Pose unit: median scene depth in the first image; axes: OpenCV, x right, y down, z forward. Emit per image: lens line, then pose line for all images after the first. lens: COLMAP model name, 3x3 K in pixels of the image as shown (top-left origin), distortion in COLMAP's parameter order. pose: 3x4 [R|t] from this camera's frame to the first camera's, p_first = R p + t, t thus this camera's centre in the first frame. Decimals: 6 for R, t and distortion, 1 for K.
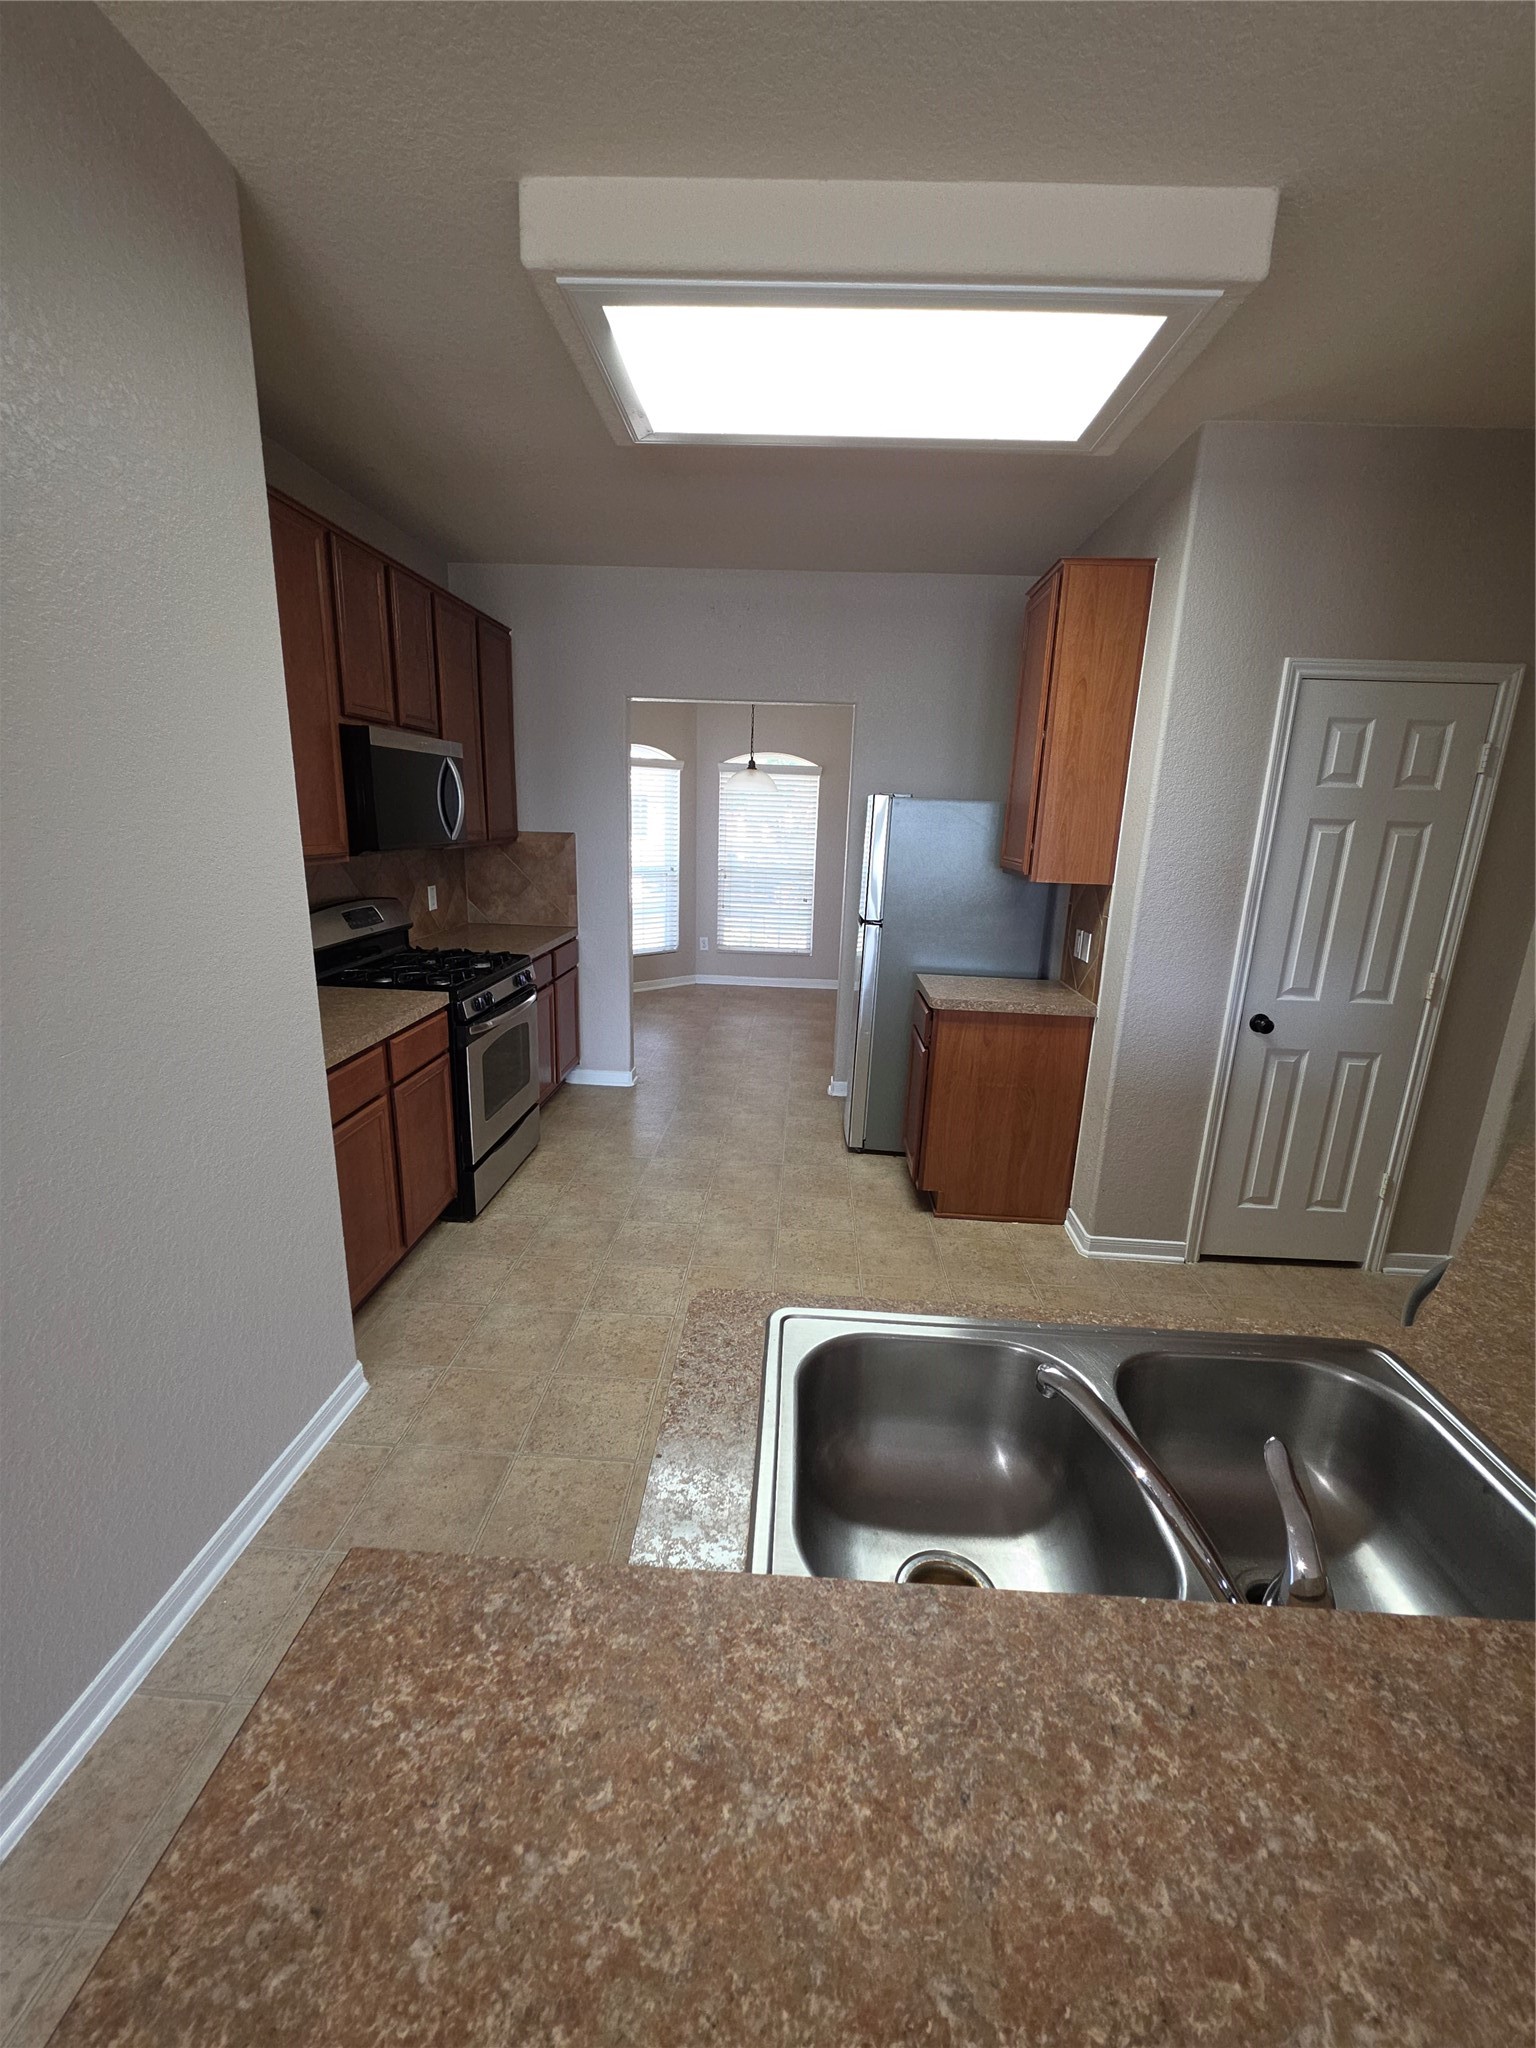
lens RADIAL K [[819.1, 0, 766.7], [0, 819.1, 1020.1], [0, 0, 1]] dist [-0.006626, 0.001632]
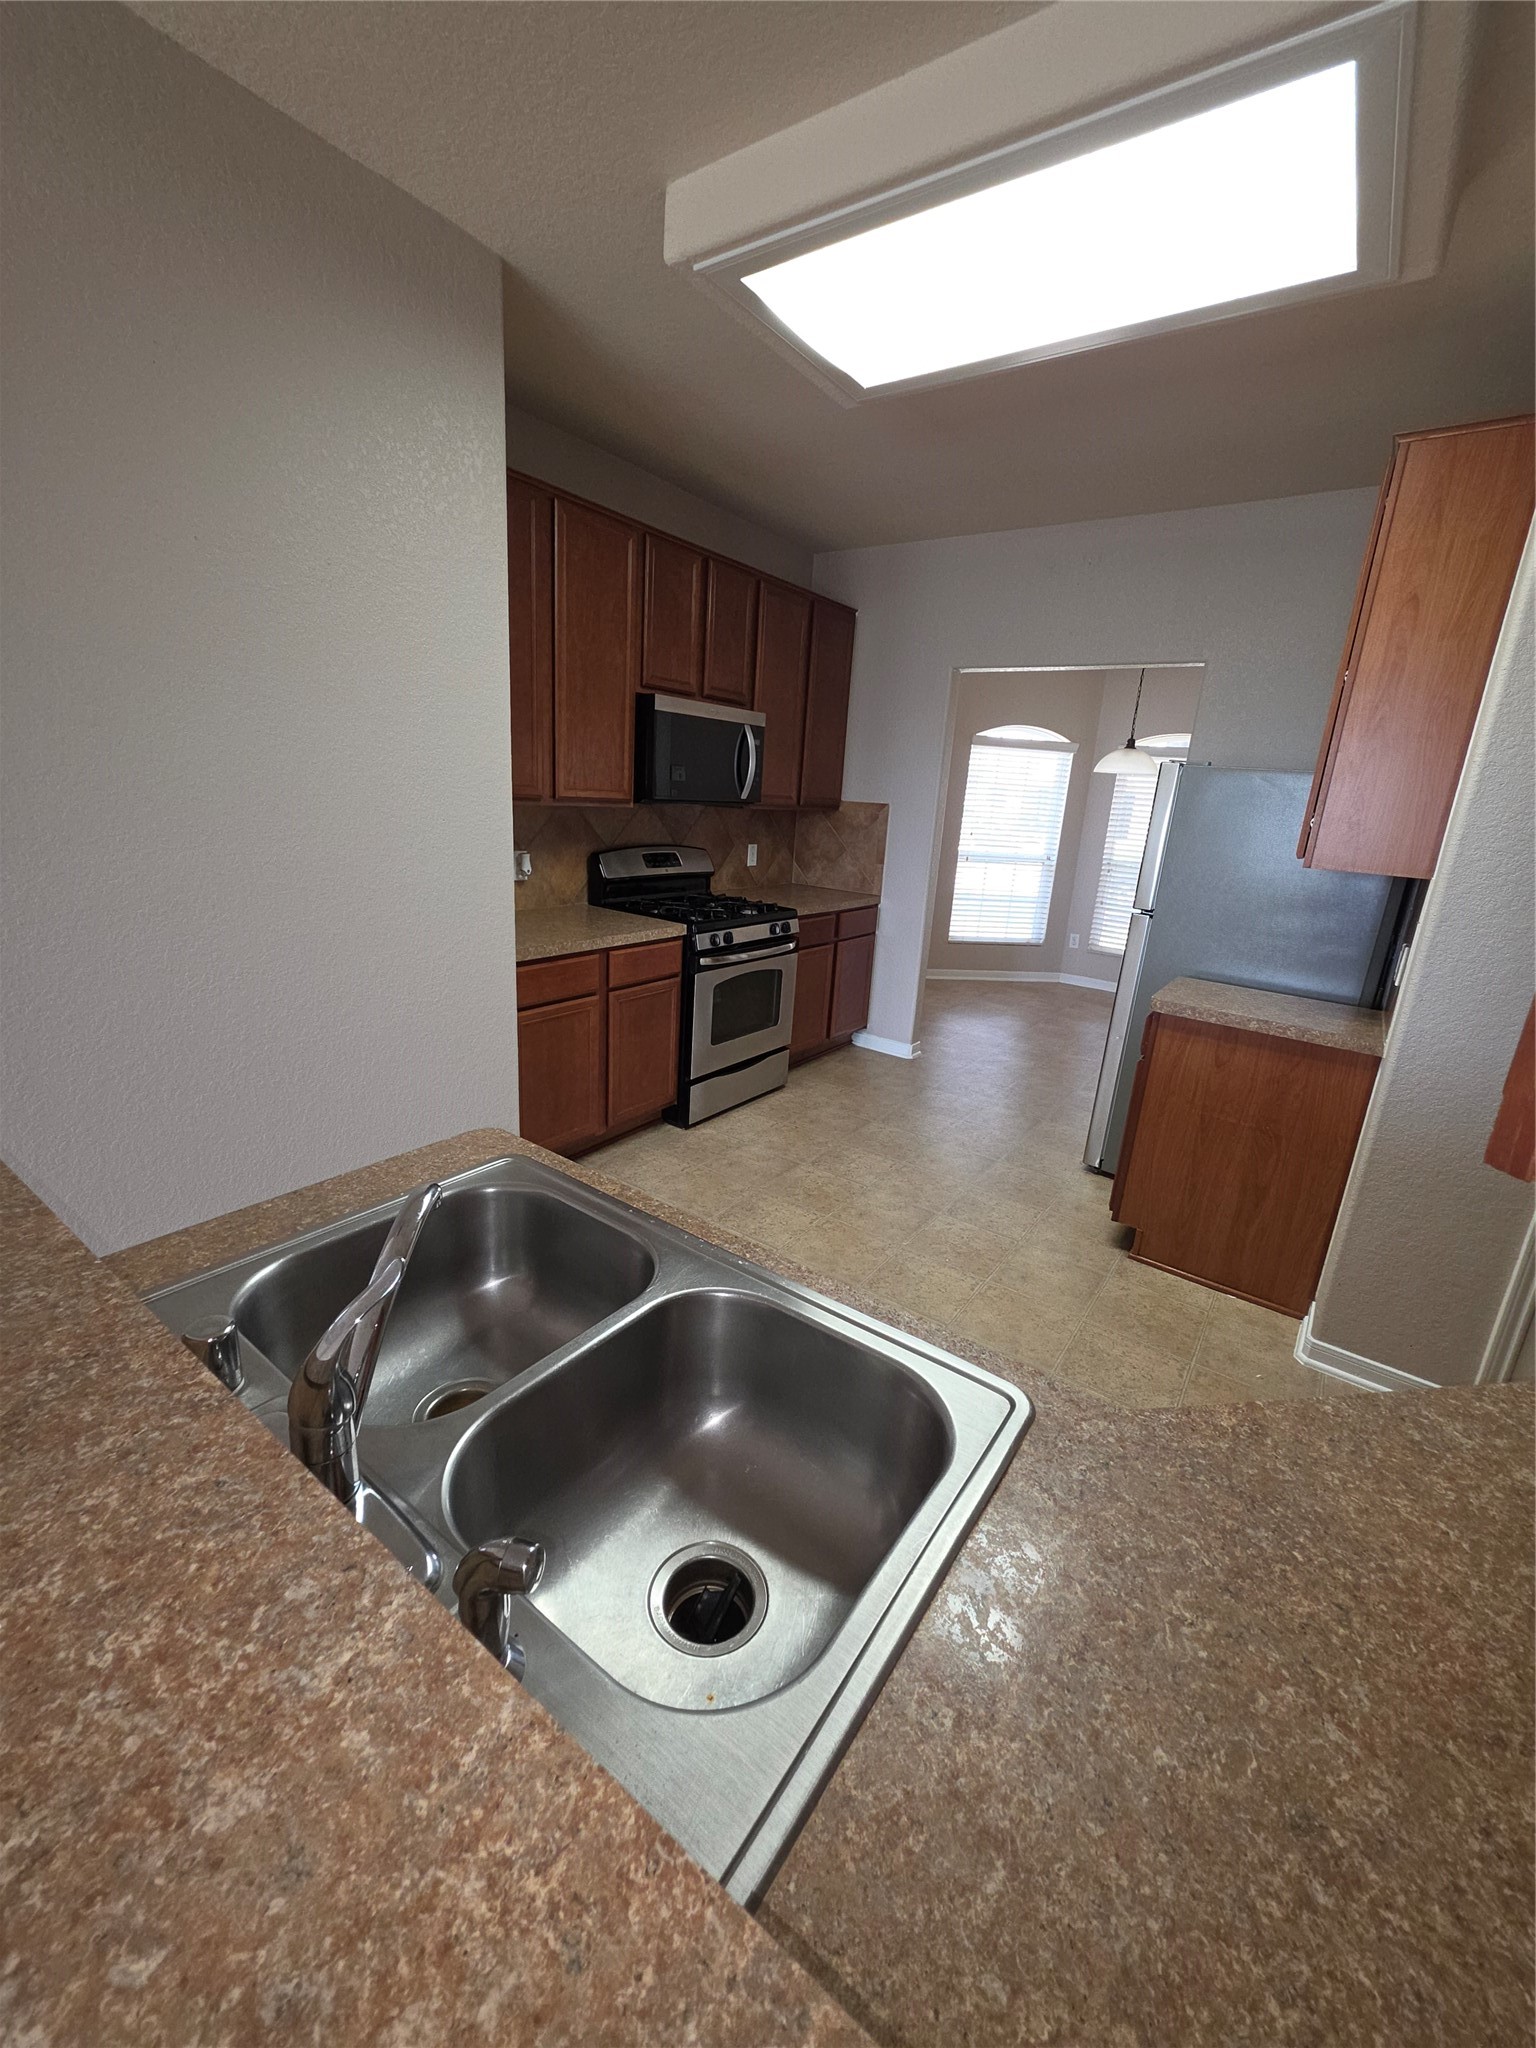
lens RADIAL K [[819.1, 0, 771.3], [0, 819.1, 1019.3], [0, 0, 1]] dist [-0.006626, 0.001632]
pose [[0.838703, 0.168660, -0.517814, 0.297097], [-0.169308, 0.984469, 0.046429, 0.021101], [0.517602, 0.048730, 0.854233, 0.074229]]
